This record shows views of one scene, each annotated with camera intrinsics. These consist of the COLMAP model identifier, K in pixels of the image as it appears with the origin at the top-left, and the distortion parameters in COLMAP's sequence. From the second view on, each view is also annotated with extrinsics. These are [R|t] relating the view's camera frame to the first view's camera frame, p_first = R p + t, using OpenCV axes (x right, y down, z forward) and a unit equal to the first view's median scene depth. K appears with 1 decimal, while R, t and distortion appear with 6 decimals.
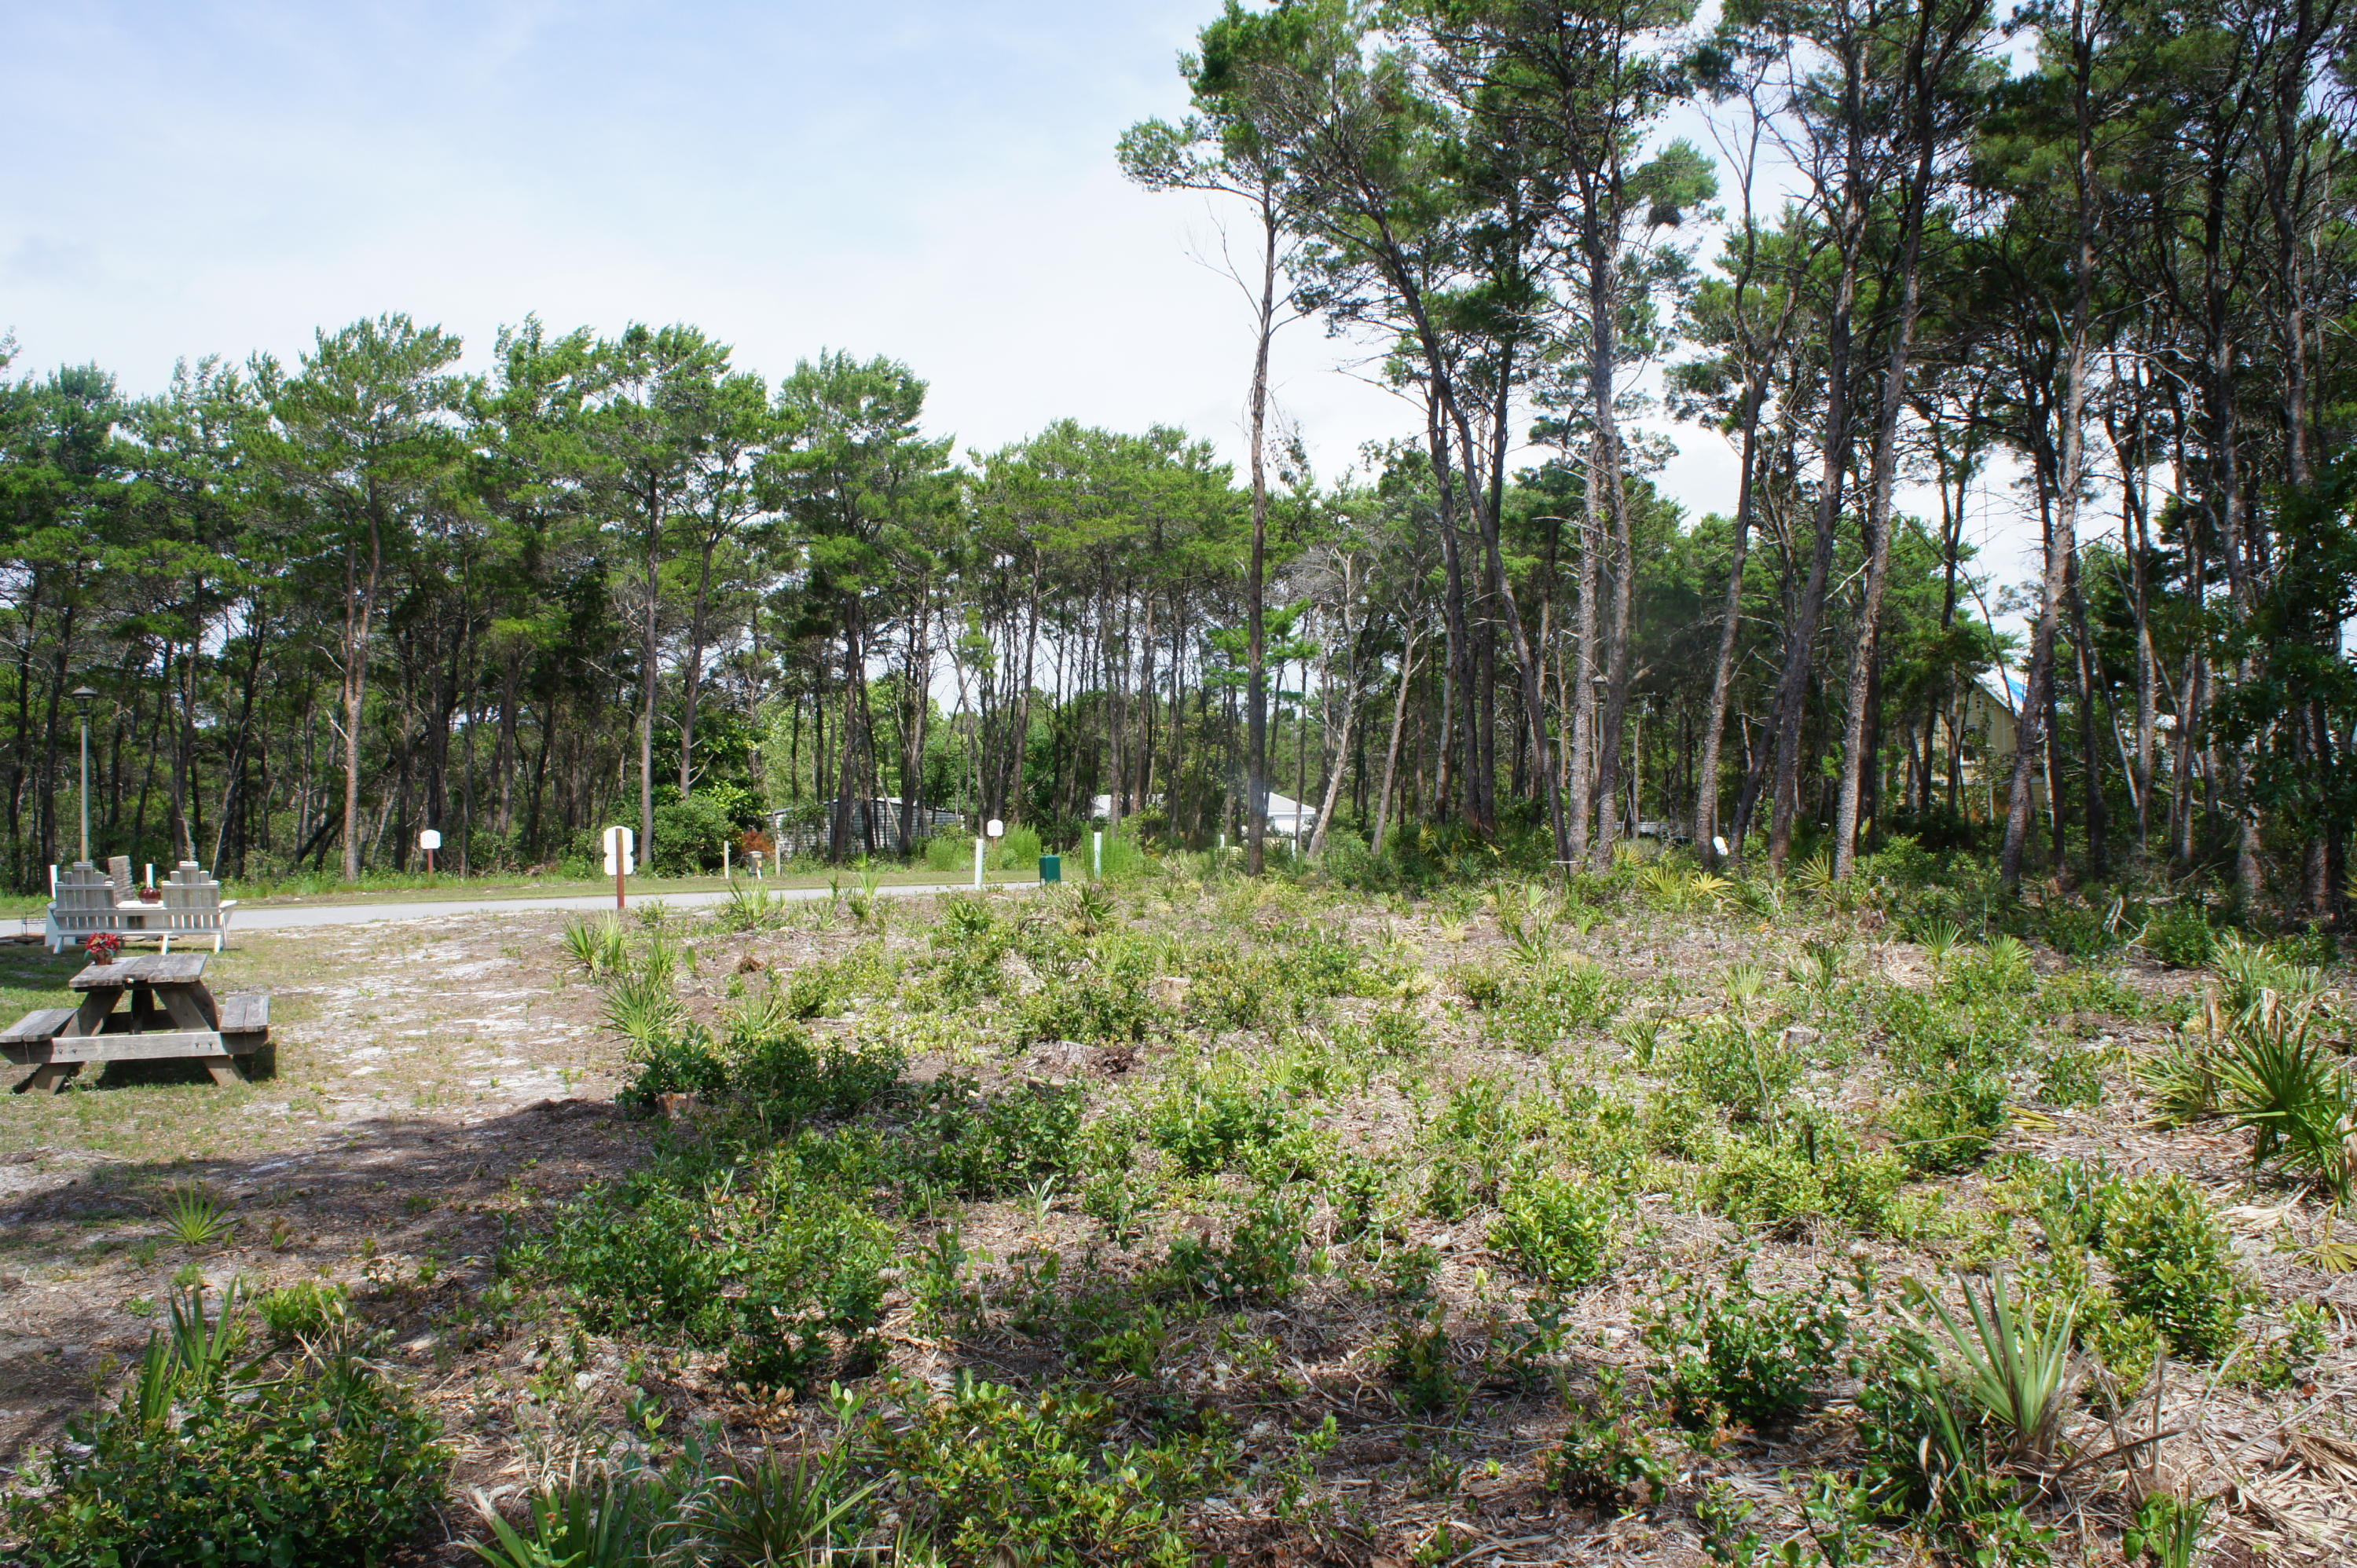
lens RADIAL K [[1795.4, 0, 1162.4], [0, 1795.4, 753.3], [0, 0, 1]] dist [-0.192037, 0.177349]
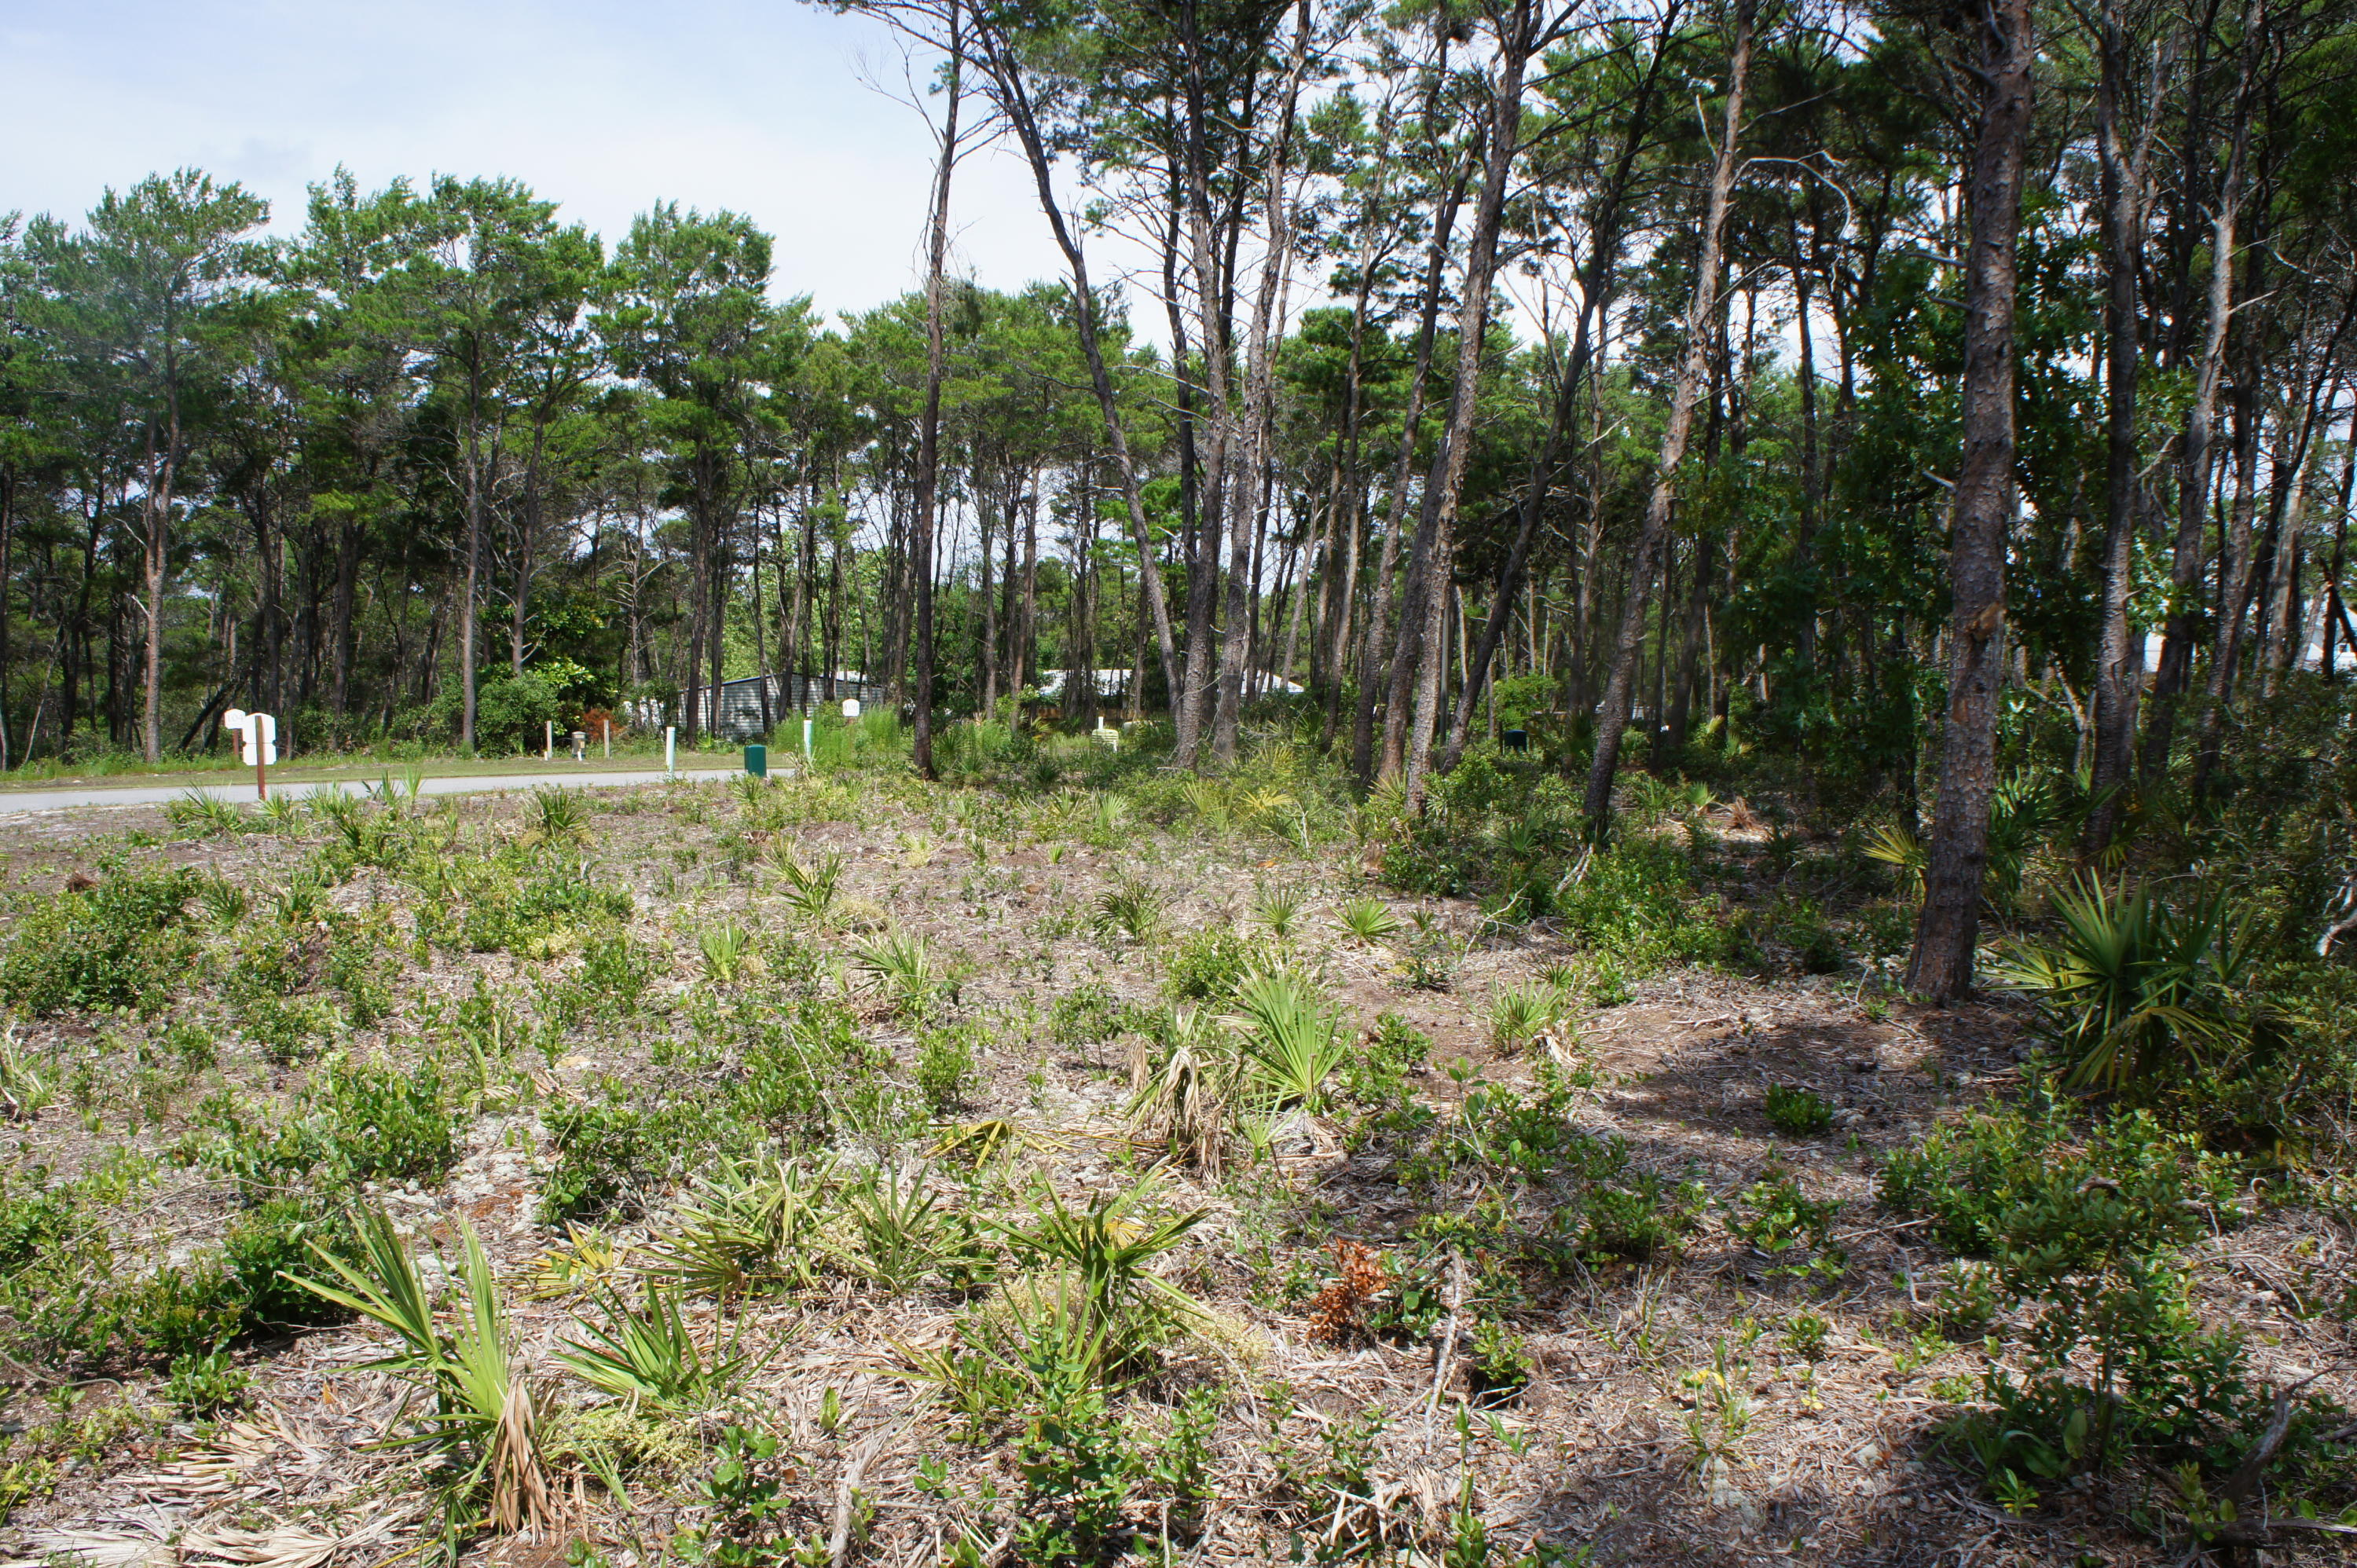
lens RADIAL K [[1795.4, 0, 1162.4], [0, 1795.4, 753.3], [0, 0, 1]] dist [-0.192037, 0.177349]
pose [[0.998658, 0.012426, -0.050269, 0.129266], [-0.008766, 0.997338, 0.072392, -0.004504], [0.051035, -0.071854, 0.996109, 0.063804]]
